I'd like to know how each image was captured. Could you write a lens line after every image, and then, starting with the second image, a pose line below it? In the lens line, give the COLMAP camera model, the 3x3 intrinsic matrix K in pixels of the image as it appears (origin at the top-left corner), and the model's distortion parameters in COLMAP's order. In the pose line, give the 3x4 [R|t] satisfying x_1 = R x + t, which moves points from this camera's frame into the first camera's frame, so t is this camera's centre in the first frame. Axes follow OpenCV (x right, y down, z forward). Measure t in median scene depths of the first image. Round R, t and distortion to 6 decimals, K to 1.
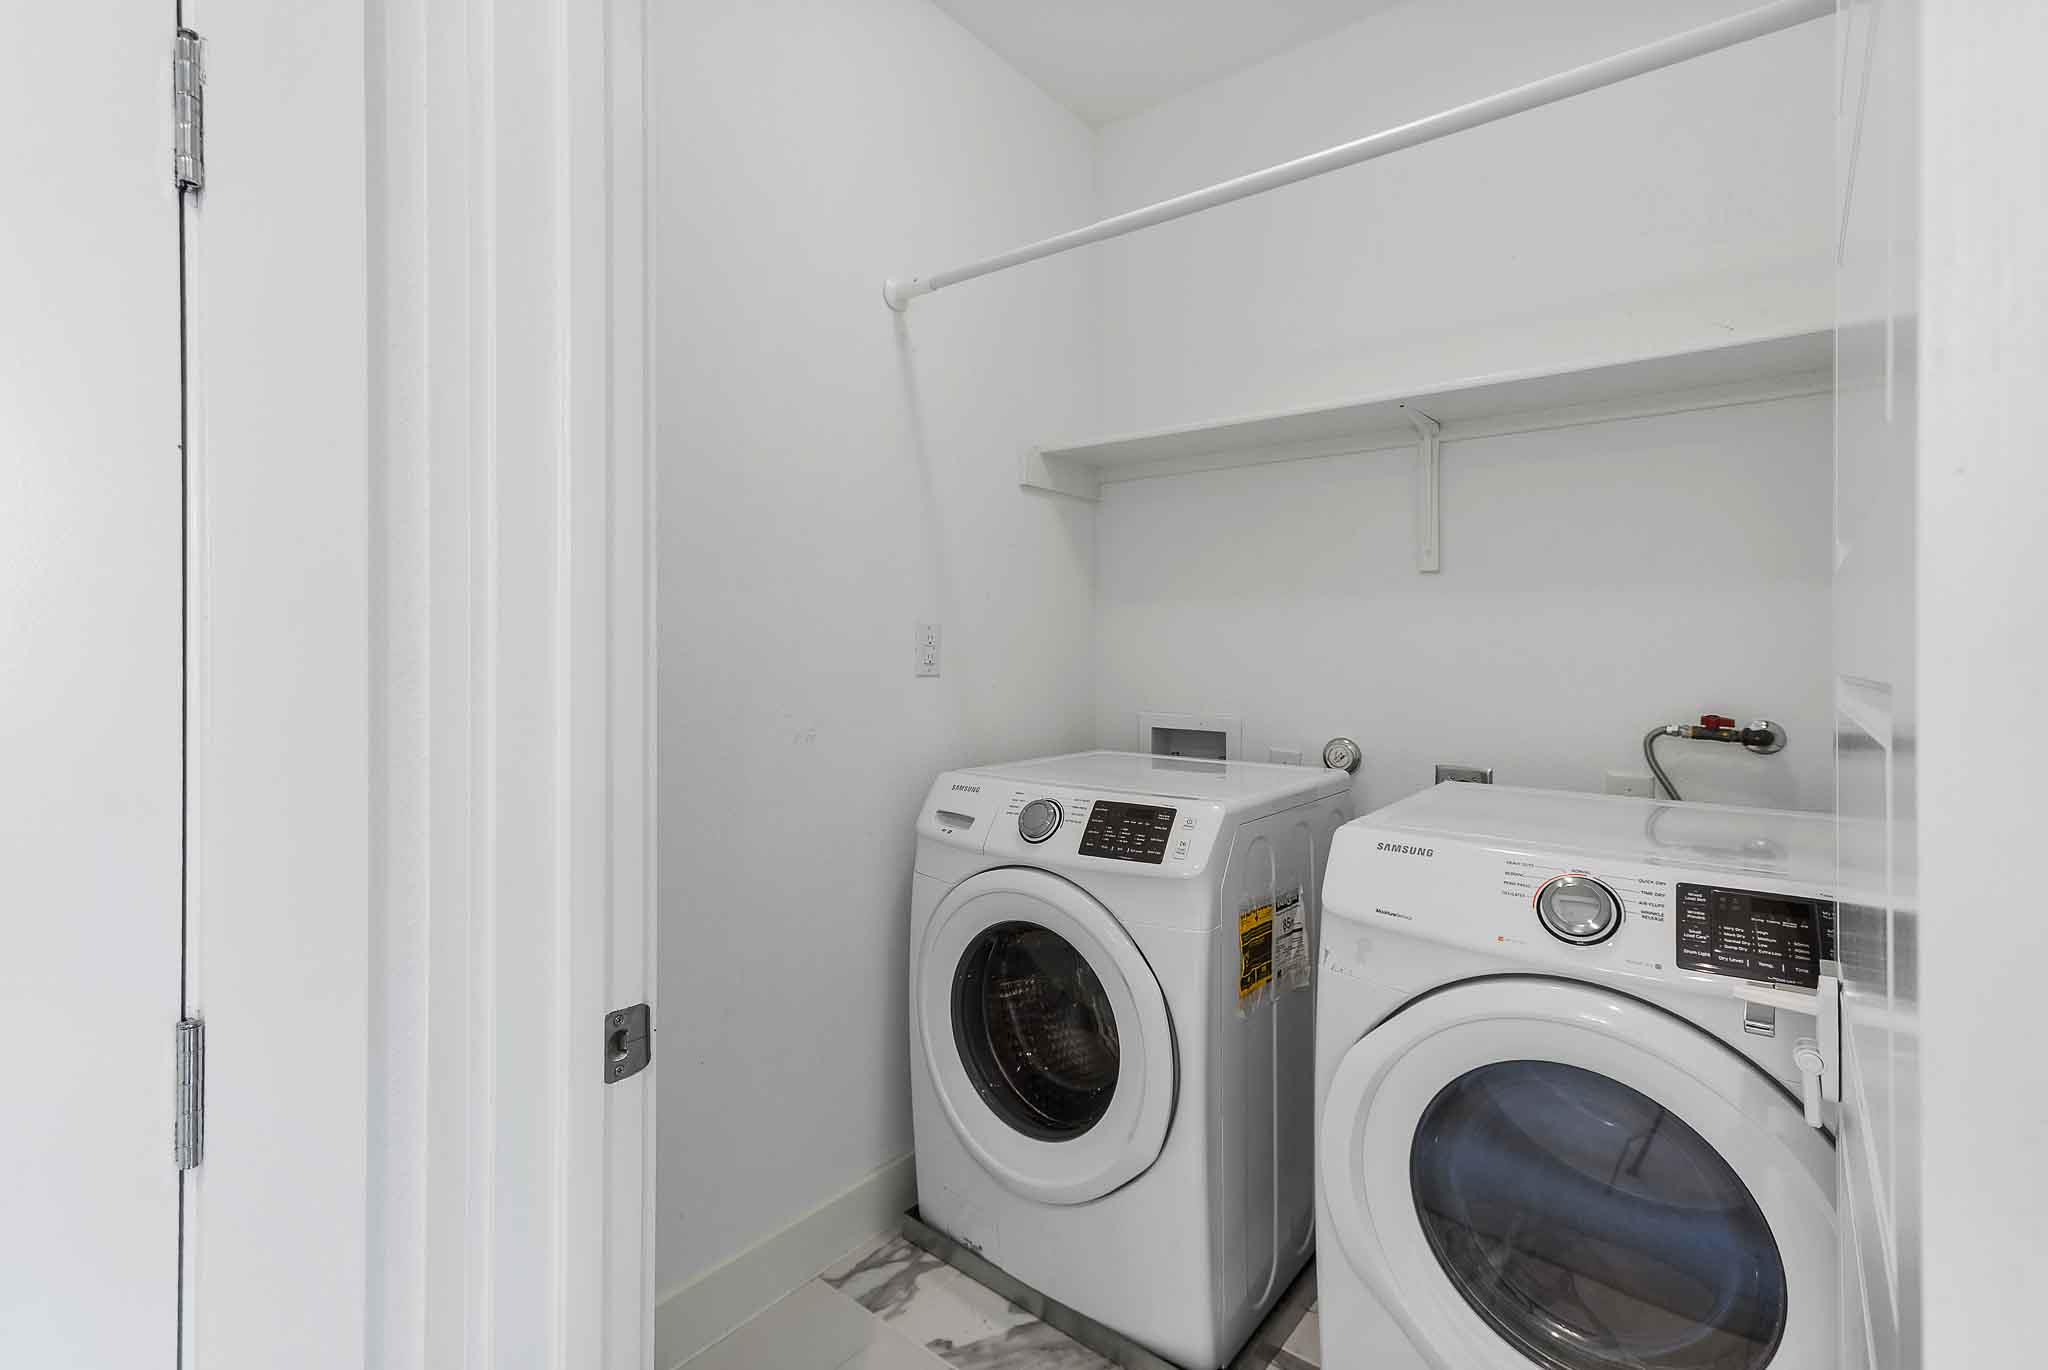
lens RADIAL K [[956.5, 0, 1026.2], [0, 956.5, 635.9], [0, 0, 1]] dist [0.001186, 0.000134]
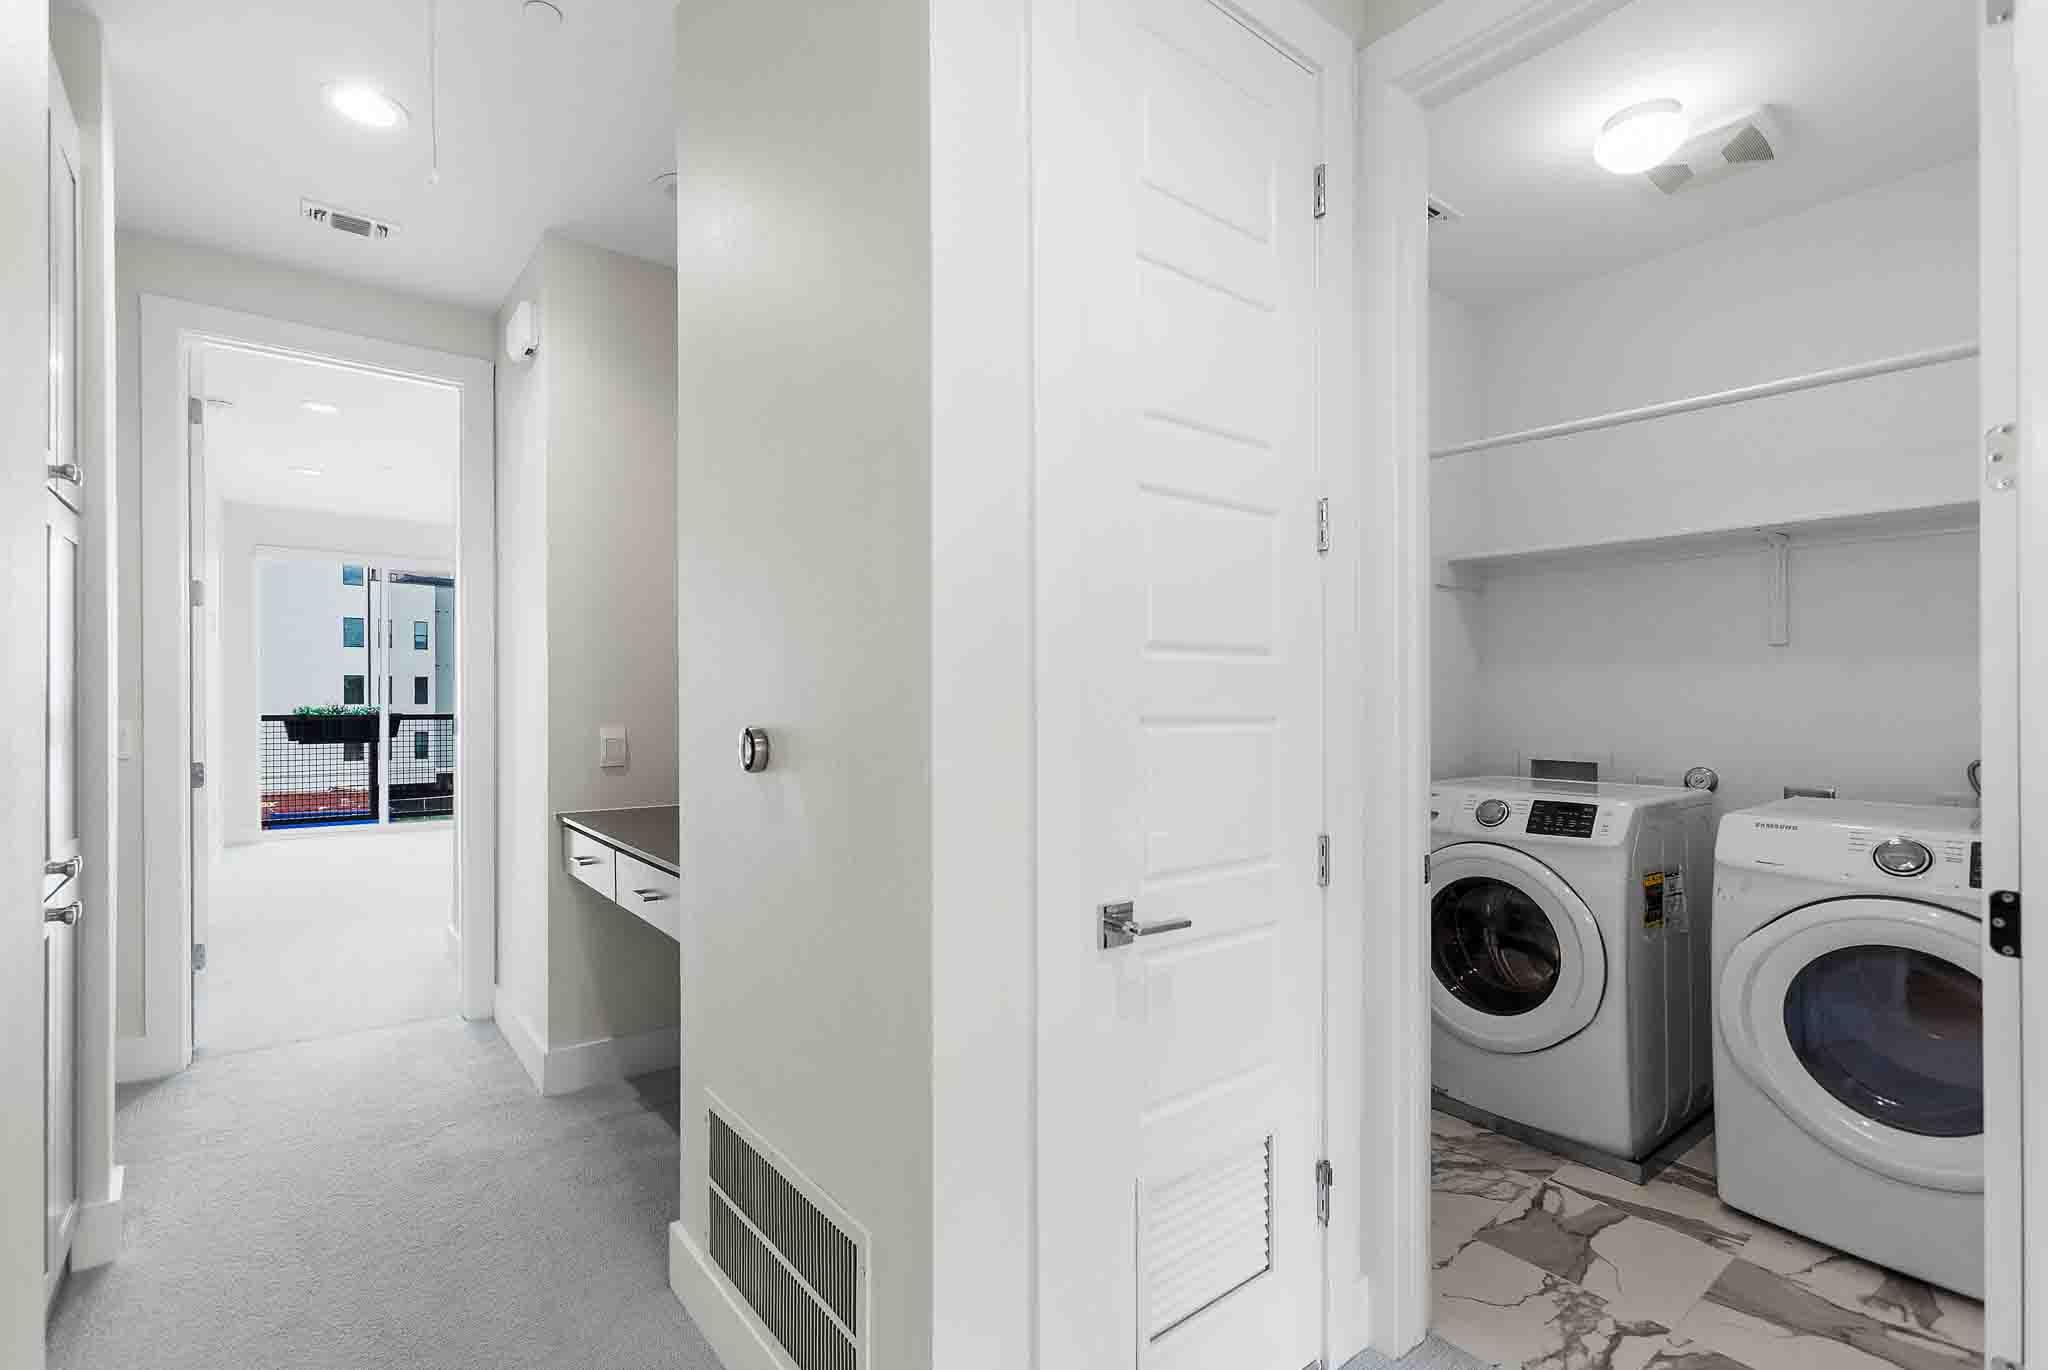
lens RADIAL K [[943.8, 0, 1024.0], [0, 943.8, 685.0], [0, 0, 1]] dist [0.012214, -0.000629]
pose [[0.971249, -0.007616, -0.237945, -0.383108], [0.008474, 0.999961, 0.002583, -0.027838], [0.237916, -0.004525, 0.971275, -0.729757]]
